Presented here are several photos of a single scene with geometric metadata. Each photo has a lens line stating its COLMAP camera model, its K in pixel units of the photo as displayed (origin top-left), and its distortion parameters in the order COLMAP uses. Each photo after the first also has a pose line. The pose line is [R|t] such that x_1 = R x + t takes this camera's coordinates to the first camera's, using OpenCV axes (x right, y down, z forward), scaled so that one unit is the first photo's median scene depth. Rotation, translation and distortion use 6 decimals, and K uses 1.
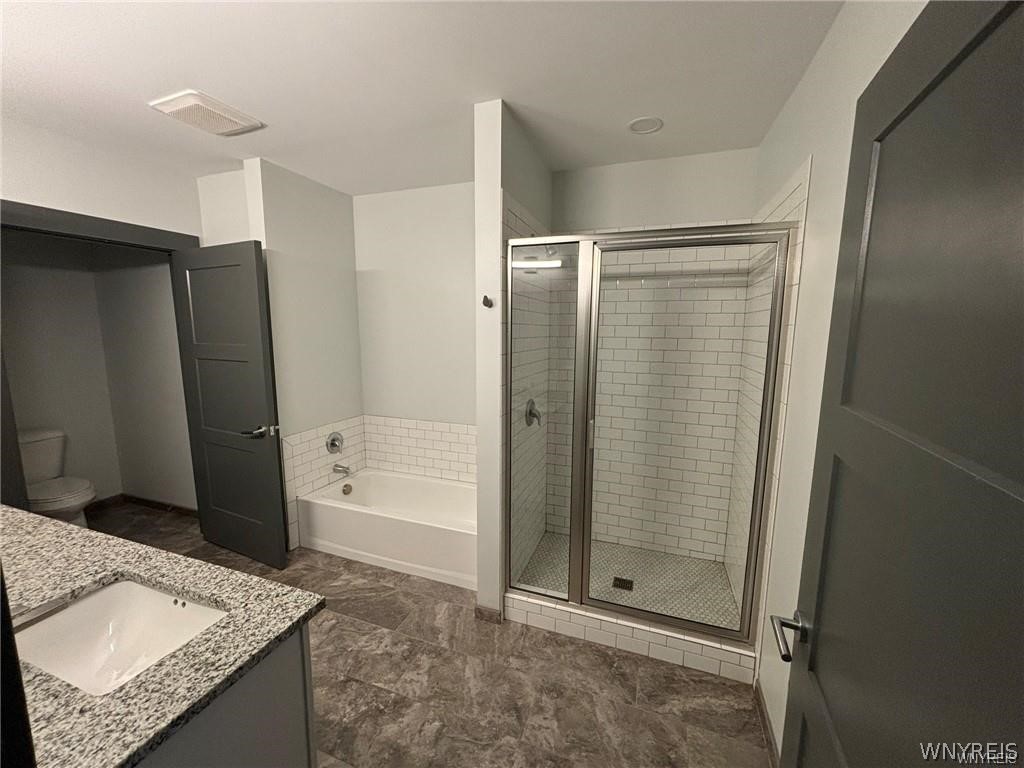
lens RADIAL K [[411.4, 0, 511.8], [0, 411.4, 381.6], [0, 0, 1]] dist [0.001757, 0.000136]
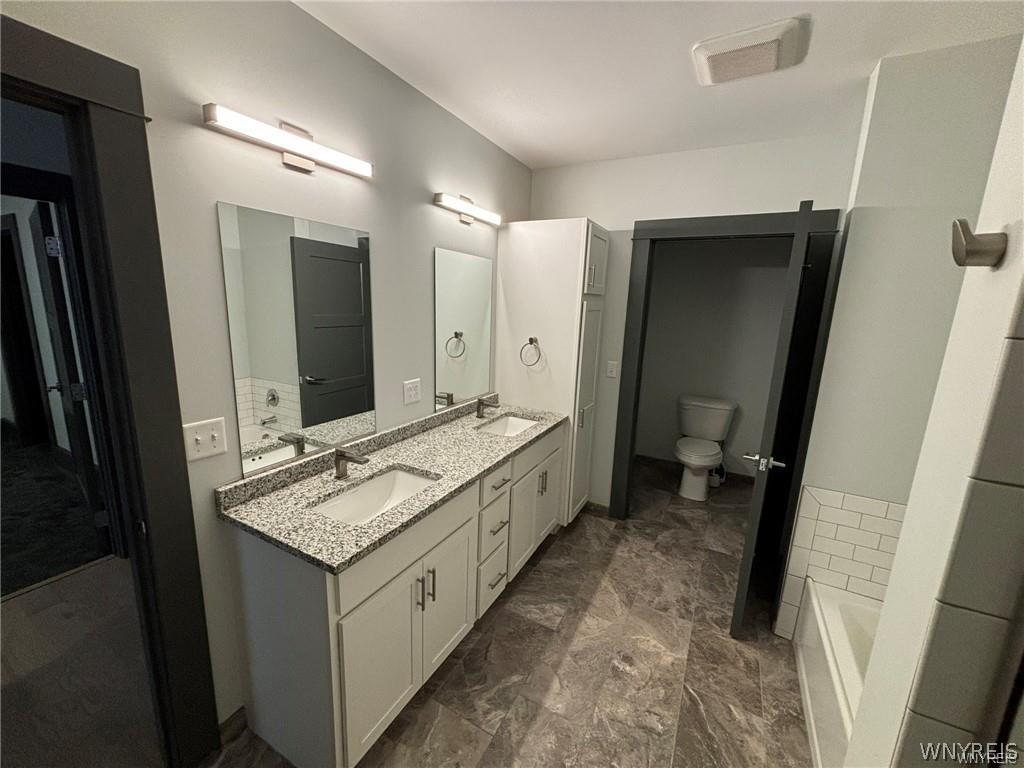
lens RADIAL K [[411.4, 0, 511.7], [0, 411.4, 382.9], [0, 0, 1]] dist [0.001757, 0.000136]
pose [[-0.144327, 0.189197, -0.971275, 0.172346], [-0.176322, 0.960926, 0.213382, -0.099986], [0.973694, 0.202054, -0.105327, 0.603015]]
